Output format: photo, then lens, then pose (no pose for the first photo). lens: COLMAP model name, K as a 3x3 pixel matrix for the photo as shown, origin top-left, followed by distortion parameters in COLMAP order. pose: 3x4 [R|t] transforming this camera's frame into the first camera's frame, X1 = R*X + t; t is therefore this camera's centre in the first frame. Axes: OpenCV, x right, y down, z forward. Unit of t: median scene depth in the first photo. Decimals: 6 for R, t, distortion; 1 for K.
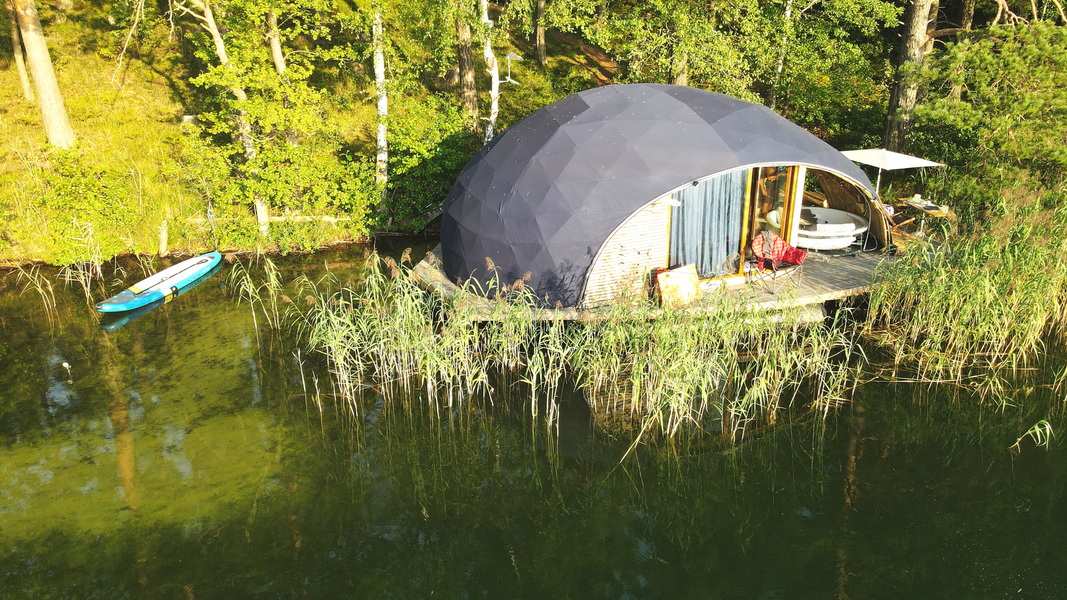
lens RADIAL K [[758.5, 0, 534.0], [0, 758.5, 296.3], [0, 0, 1]] dist [-0.004256, 0.001498]
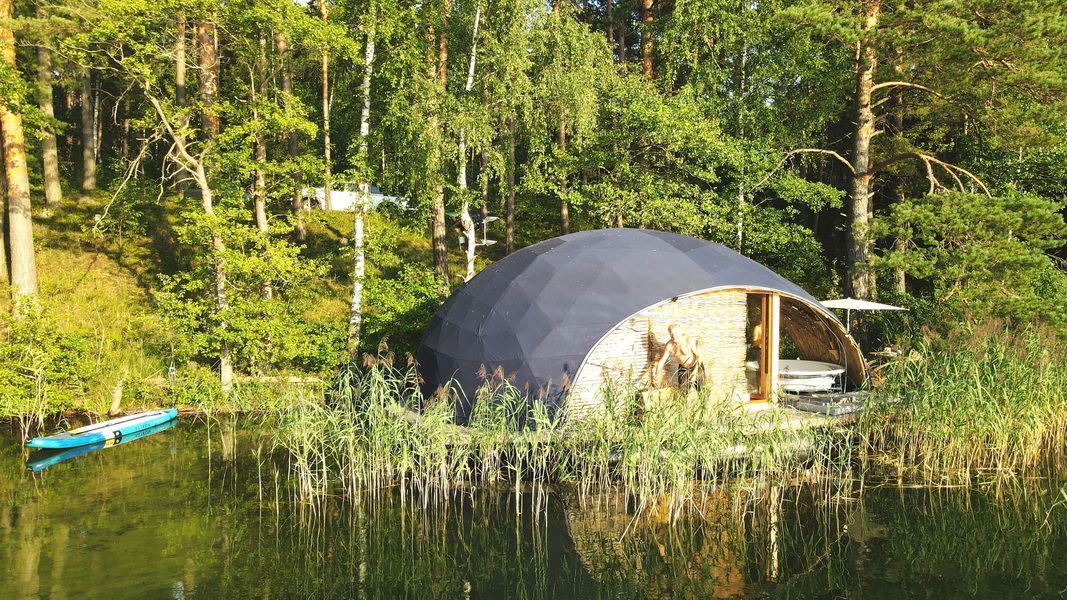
lens RADIAL K [[758.5, 0, 534.2], [0, 758.5, 299.7], [0, 0, 1]] dist [-0.004256, 0.001498]
pose [[0.998715, 0.005804, 0.050336, -0.019453], [0.011448, 0.941887, -0.335735, 0.153641], [-0.049359, 0.335880, 0.940611, 0.049865]]
